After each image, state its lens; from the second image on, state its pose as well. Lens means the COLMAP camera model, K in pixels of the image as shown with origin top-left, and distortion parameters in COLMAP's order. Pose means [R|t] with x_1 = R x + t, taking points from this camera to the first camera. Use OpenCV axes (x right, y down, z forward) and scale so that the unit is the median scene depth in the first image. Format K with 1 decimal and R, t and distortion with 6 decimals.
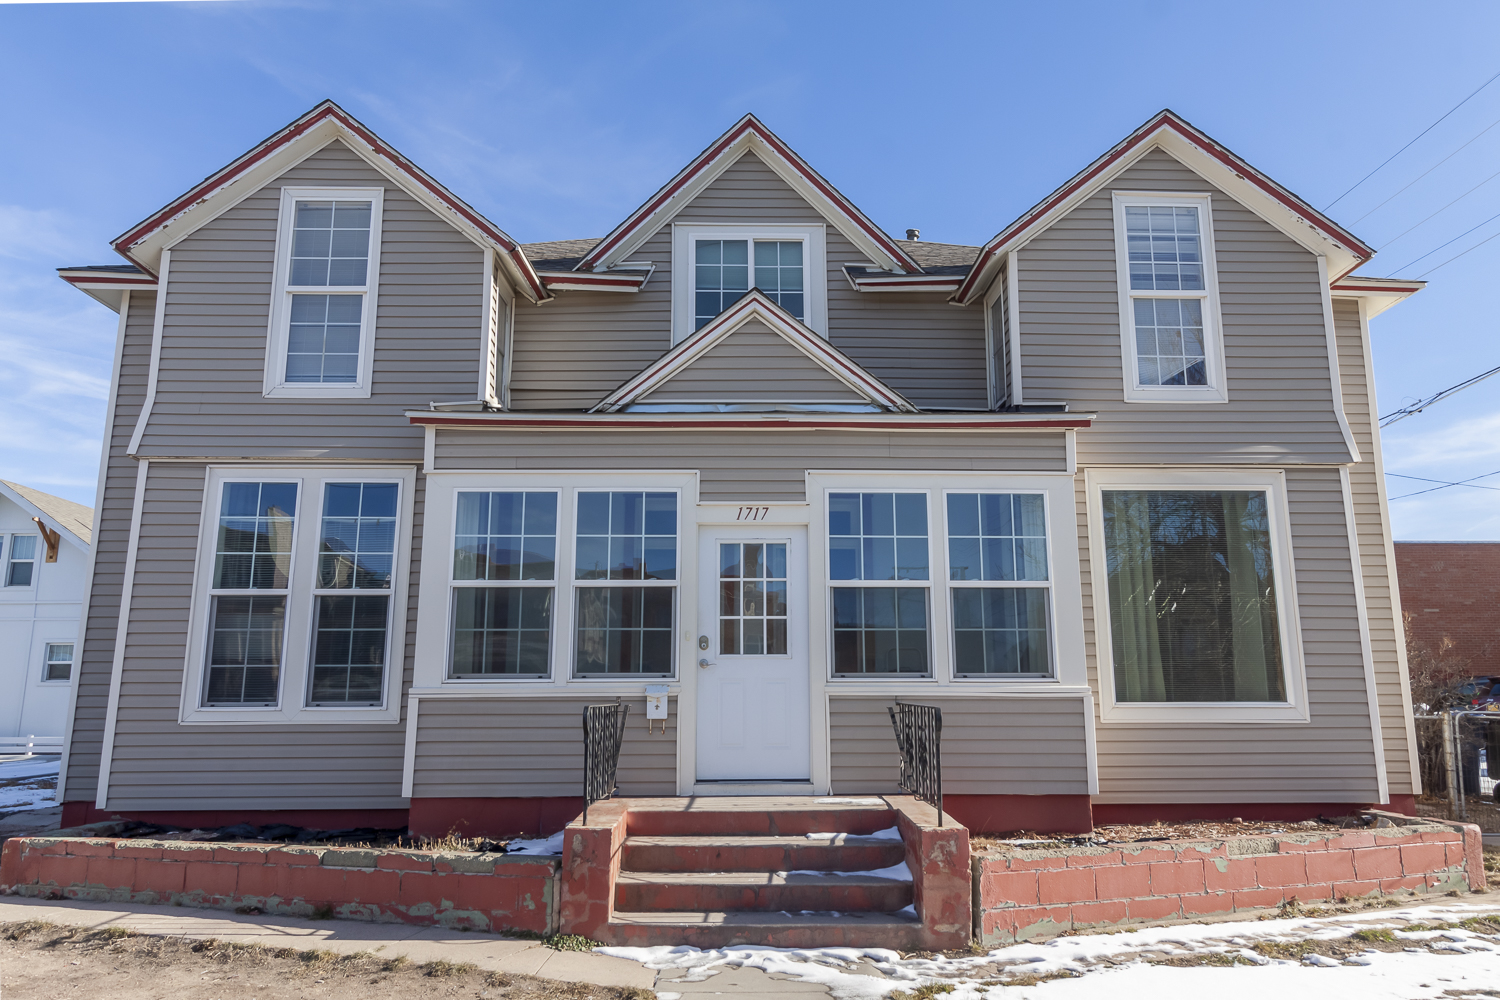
lens RADIAL K [[1037.7, 0, 750.0], [0, 1037.7, 500.0], [0, 0, 1]] dist [0.002779, -0.000587]
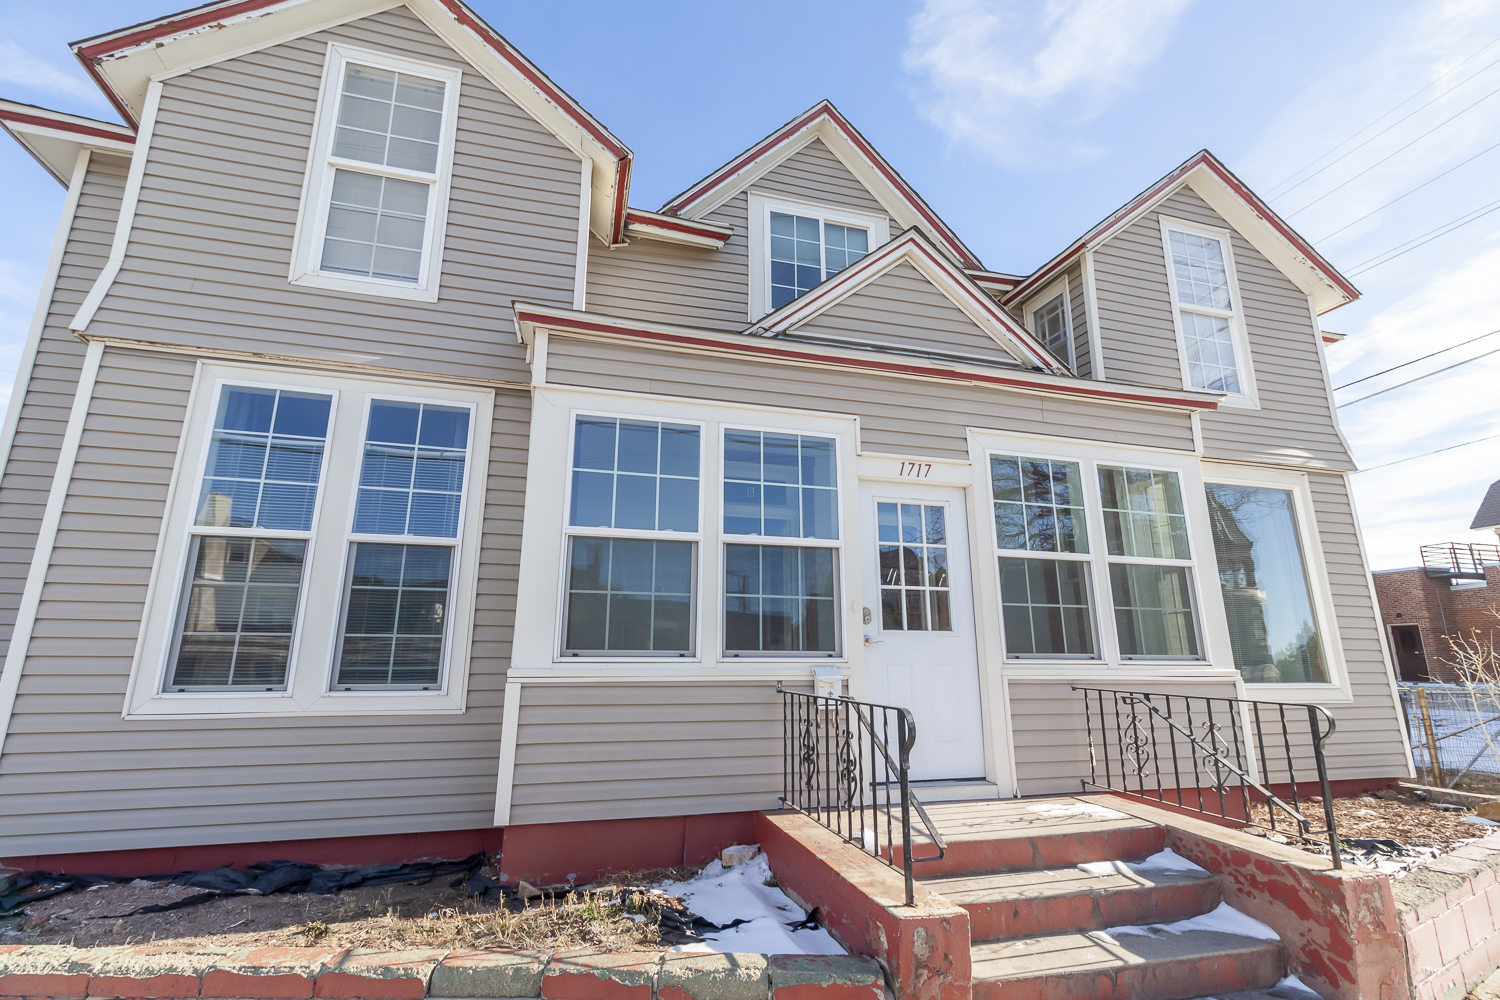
lens RADIAL K [[696.9, 0, 742.0], [0, 696.9, 495.3], [0, 0, 1]] dist [0.003387, -0.000077]
pose [[0.968834, 0.063577, 0.239414, -0.270695], [-0.053472, 0.997392, -0.048474, 0.068794], [-0.241871, 0.034161, 0.969707, 0.444016]]
